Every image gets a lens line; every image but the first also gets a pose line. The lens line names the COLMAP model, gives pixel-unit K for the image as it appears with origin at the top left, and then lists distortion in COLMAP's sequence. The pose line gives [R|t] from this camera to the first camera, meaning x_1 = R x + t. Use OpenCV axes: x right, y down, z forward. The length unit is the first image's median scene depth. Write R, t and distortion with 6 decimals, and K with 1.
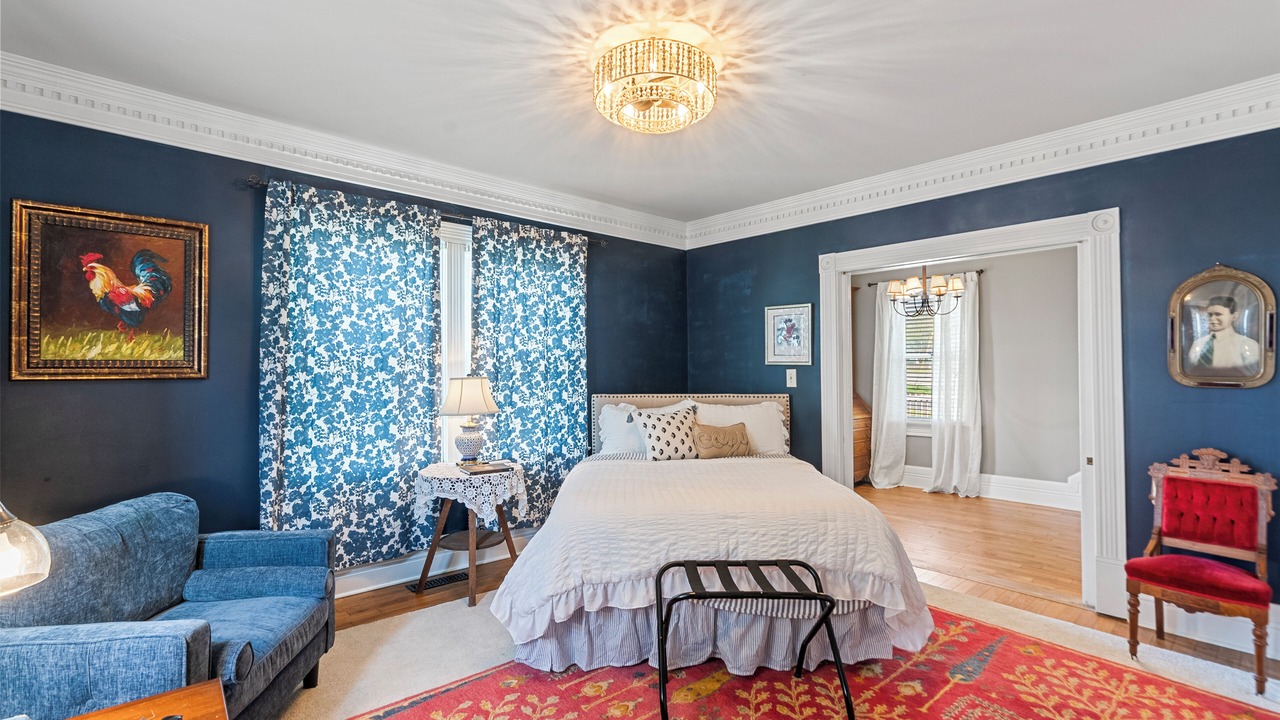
lens RADIAL K [[583.3, 0, 640.0], [0, 583.3, 360.0], [0, 0, 1]] dist [-0.003176, -0.000537]
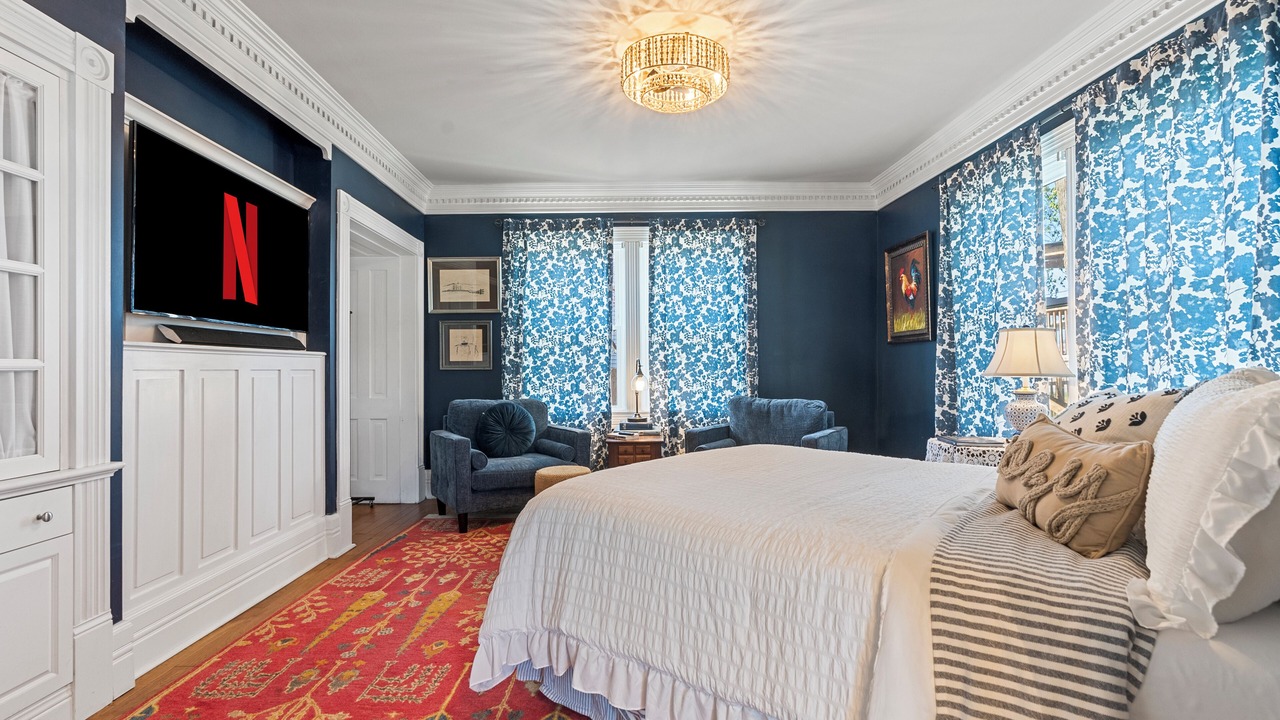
lens RADIAL K [[583.3, 0, 640.0], [0, 583.3, 360.0], [0, 0, 1]] dist [-0.003176, -0.000537]
pose [[-0.659521, -0.005873, -0.751663, 0.737166], [0.014781, 0.999675, -0.020779, 0.088795], [0.751541, -0.024815, -0.659220, 1.349230]]
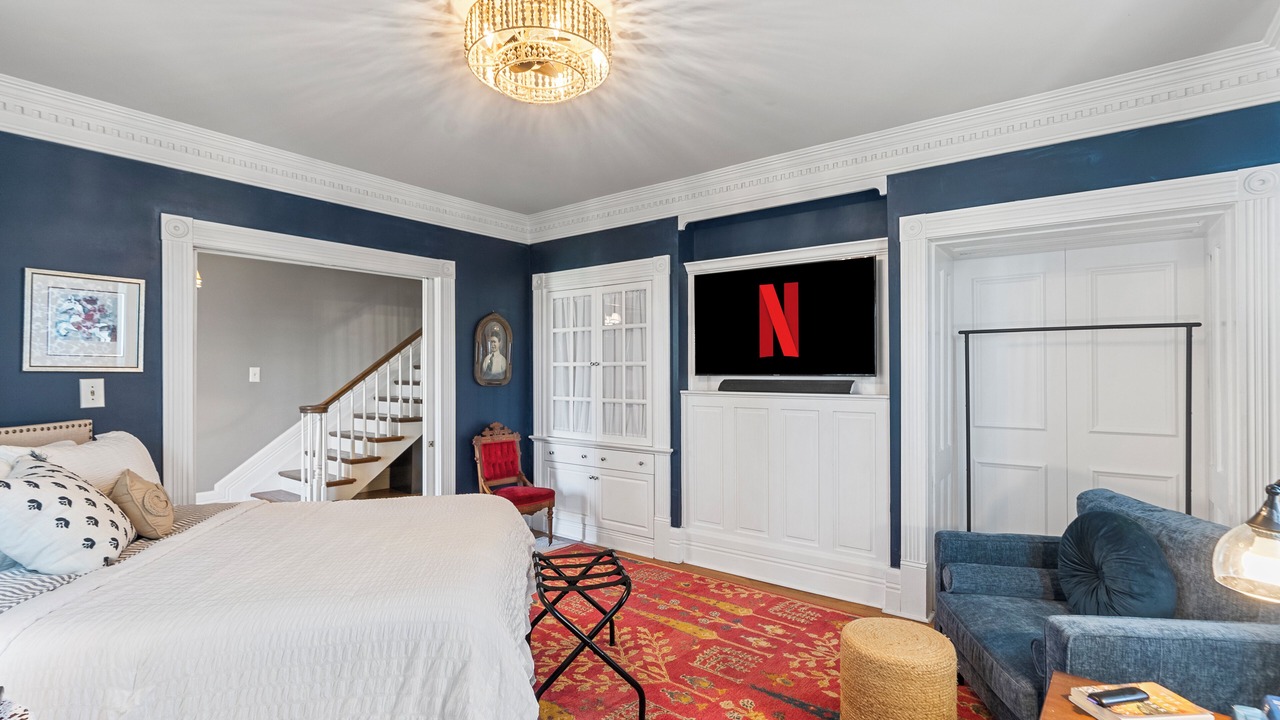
lens RADIAL K [[592.4, 0, 635.3], [0, 592.4, 373.4], [0, 0, 1]] dist [-0.003279, 0.000094]
pose [[-0.167069, -0.004425, 0.985935, -0.683520], [-0.011814, 0.999927, 0.002485, 0.002909], [-0.985874, -0.011233, -0.167109, 0.804069]]
